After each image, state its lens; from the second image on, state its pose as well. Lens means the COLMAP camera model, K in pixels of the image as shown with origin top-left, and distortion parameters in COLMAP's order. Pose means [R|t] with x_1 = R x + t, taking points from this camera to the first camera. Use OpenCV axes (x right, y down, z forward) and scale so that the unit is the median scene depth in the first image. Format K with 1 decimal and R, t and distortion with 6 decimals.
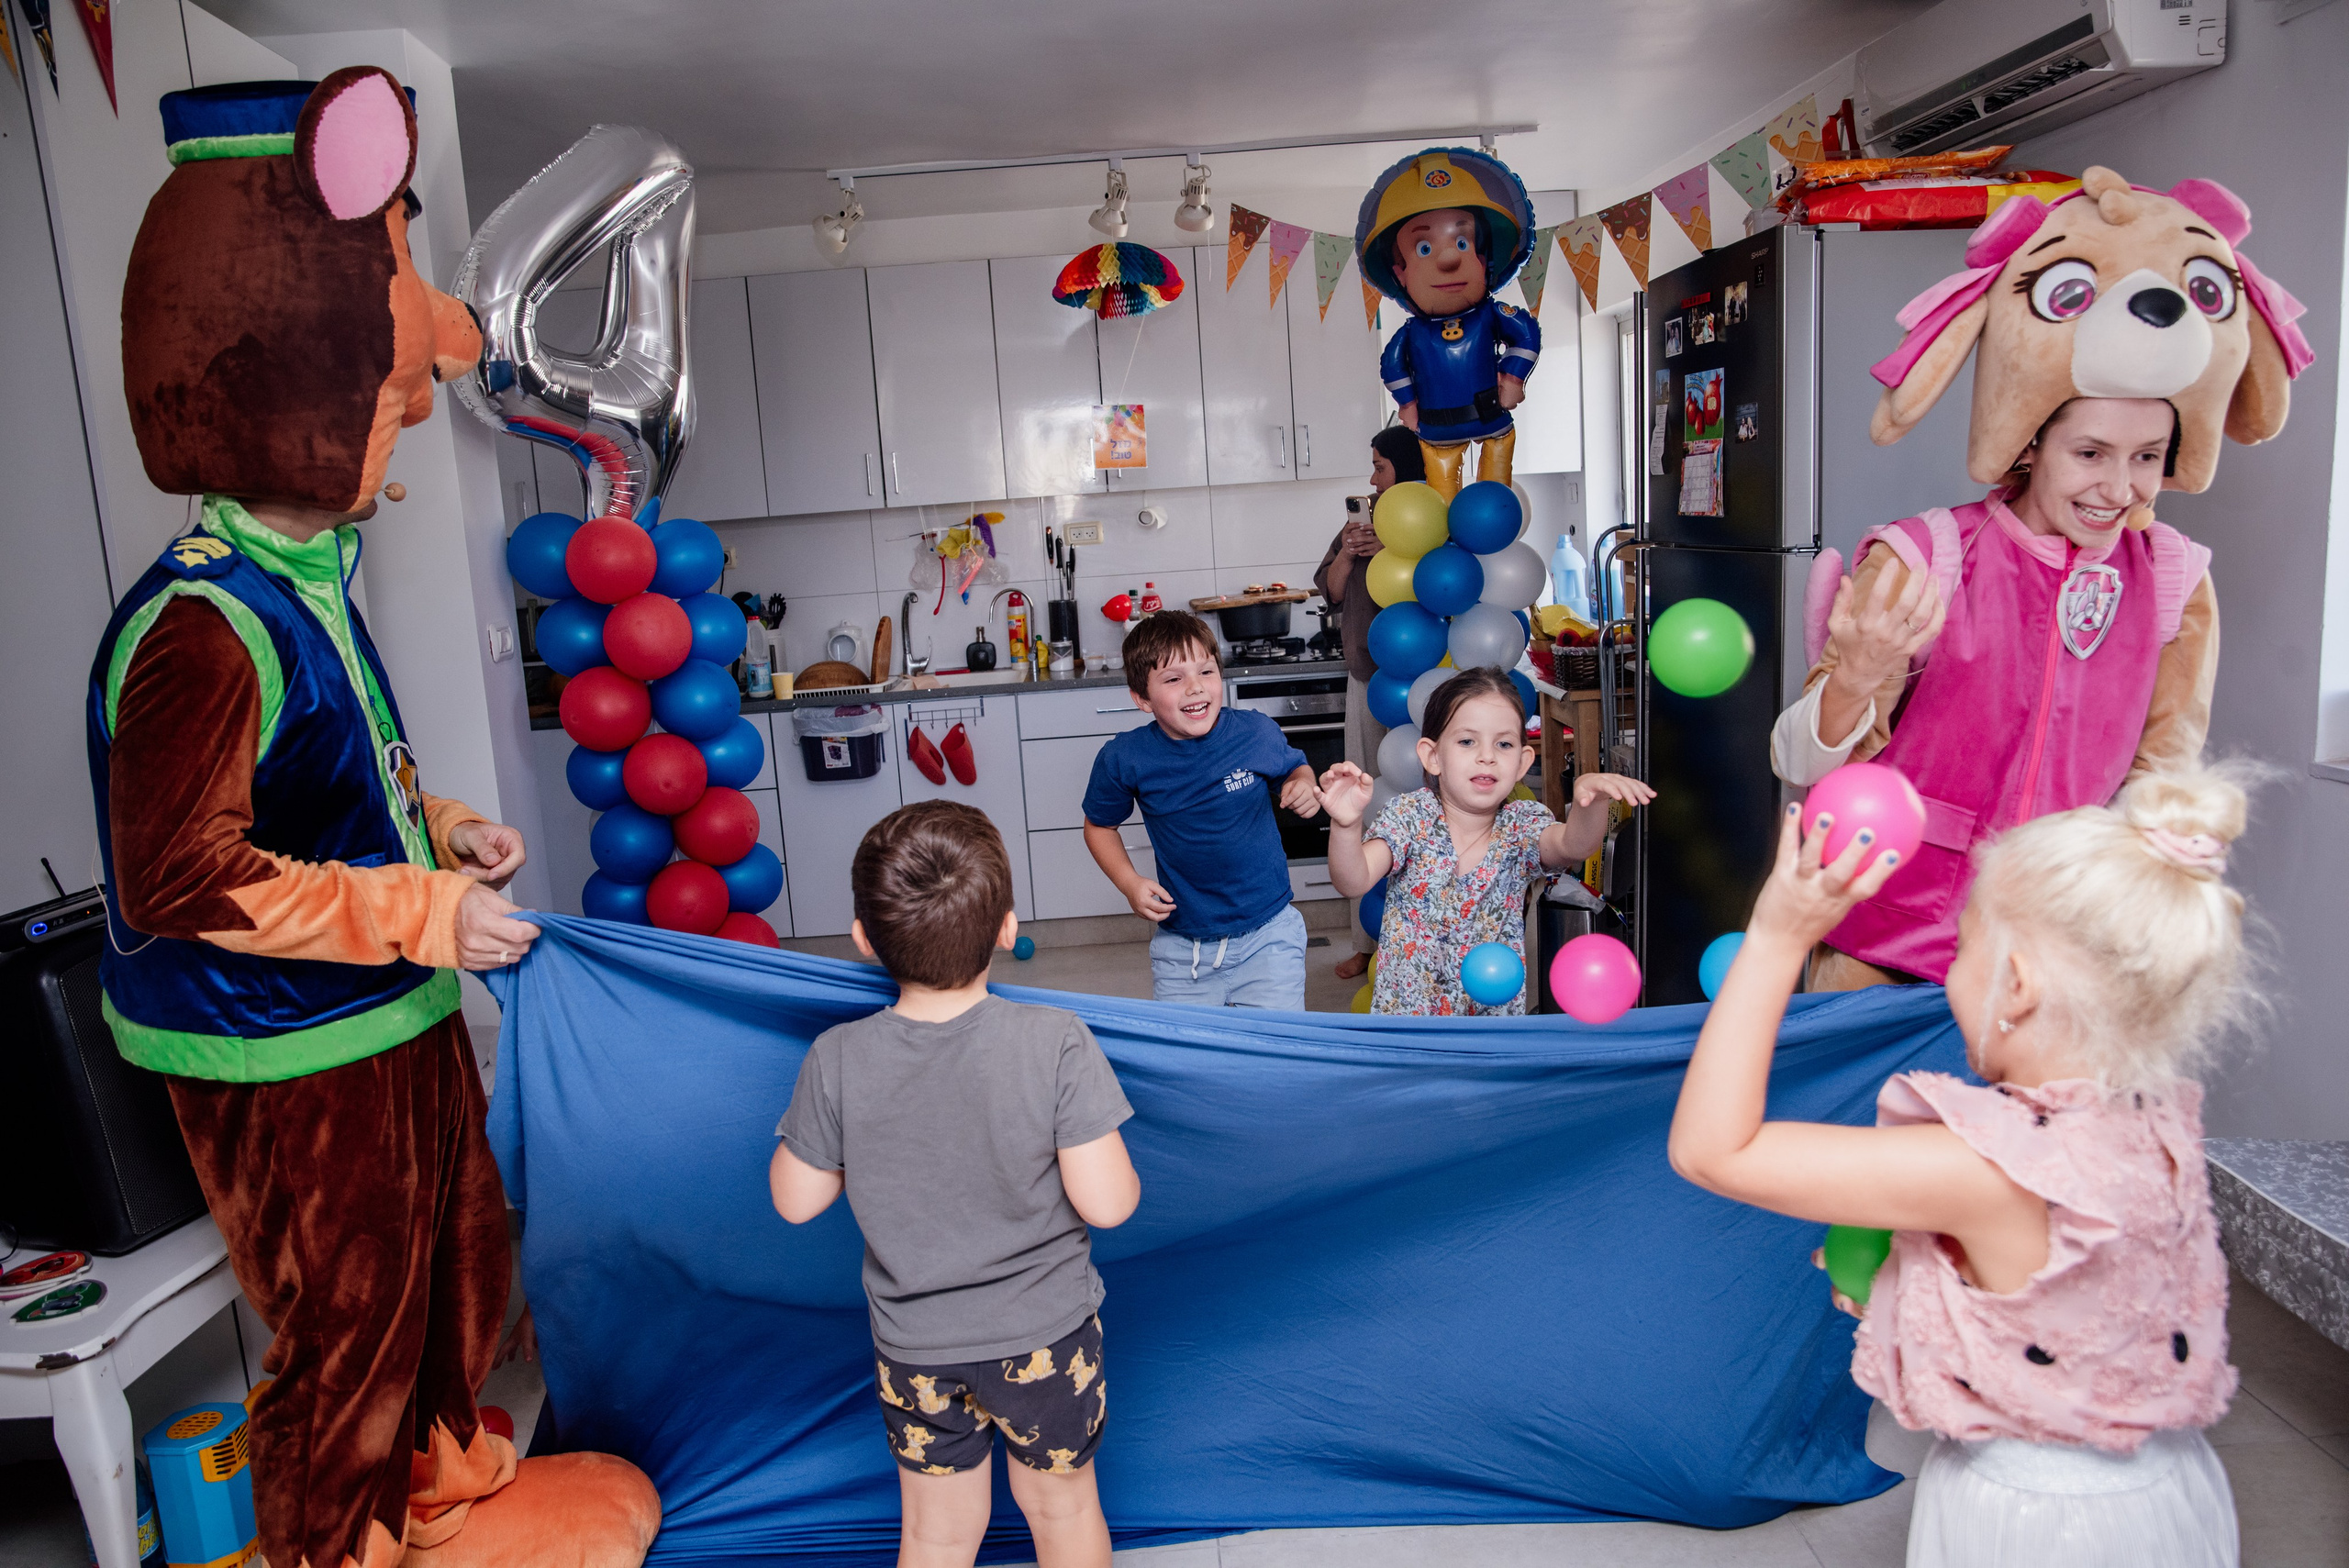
lens RADIAL K [[1651.8, 0, 1174.5], [0, 1651.8, 784.0], [0, 0, 1]] dist [-0.074245, 0.032960]
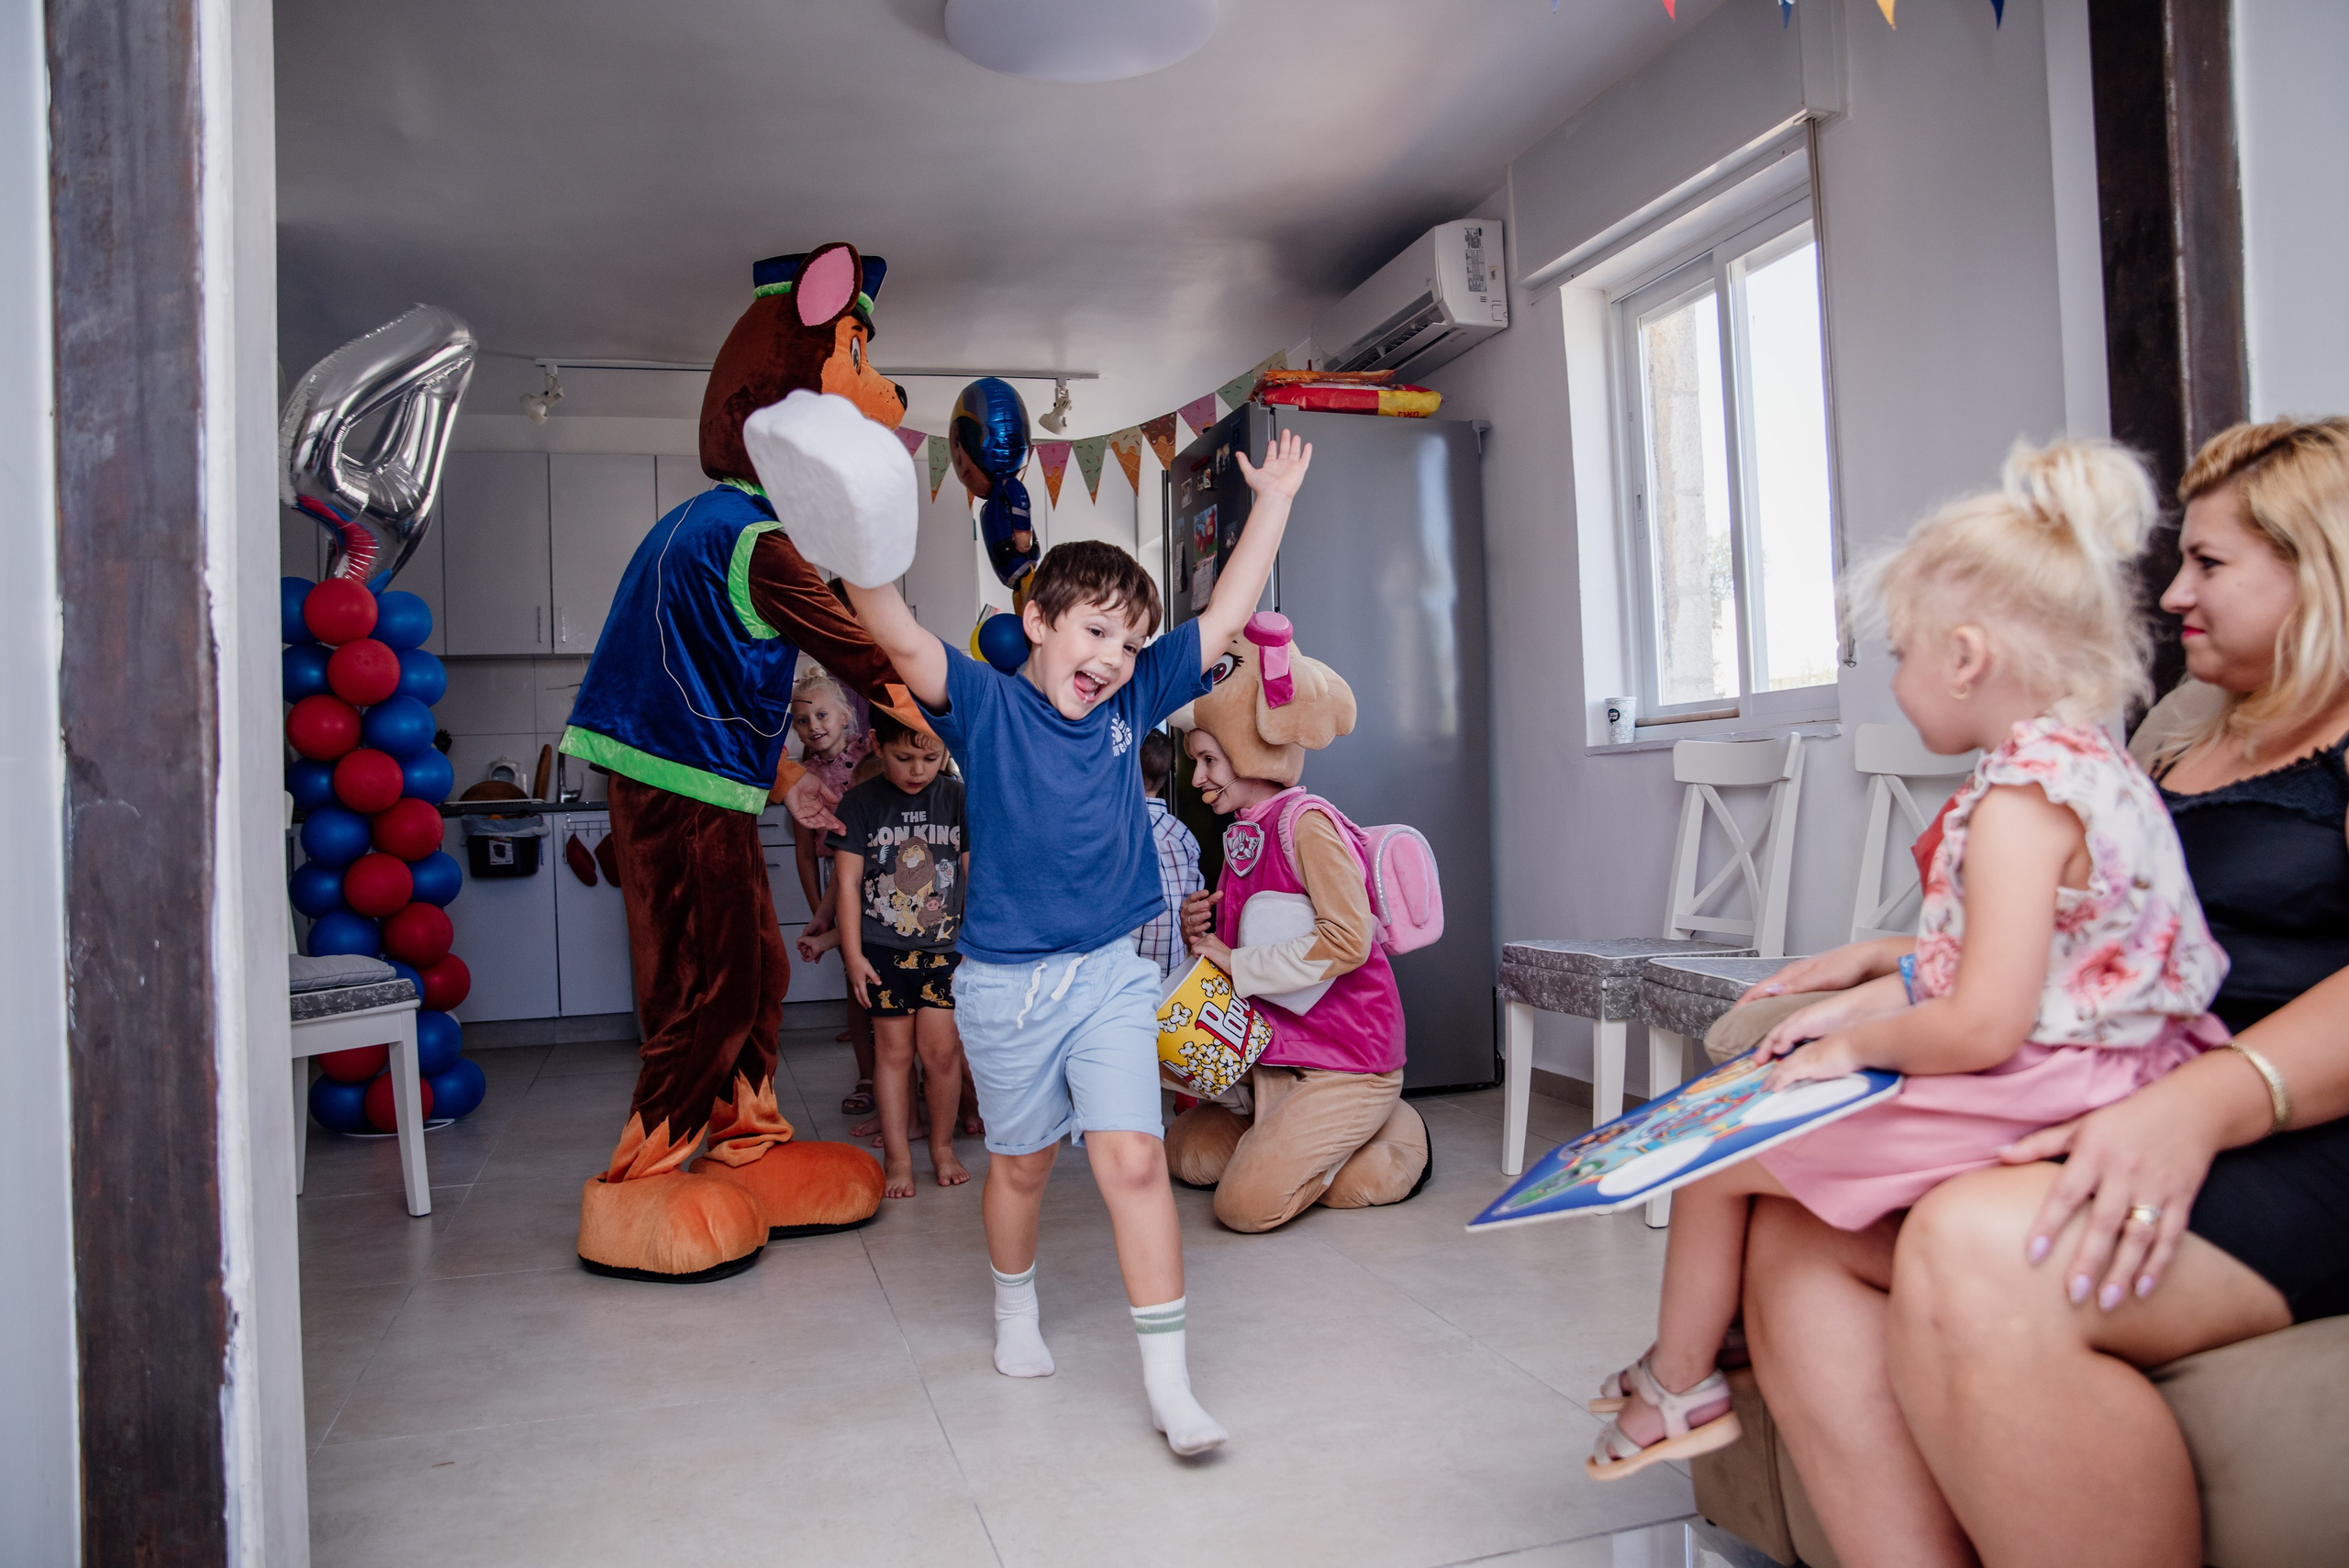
lens RADIAL K [[1651.8, 0, 1174.5], [0, 1651.8, 784.0], [0, 0, 1]] dist [-0.074245, 0.032960]
pose [[0.969049, 0.030827, 0.244938, -0.036947], [0.016394, 0.981947, -0.188445, 0.185270], [-0.246325, 0.186628, 0.951049, -0.239202]]
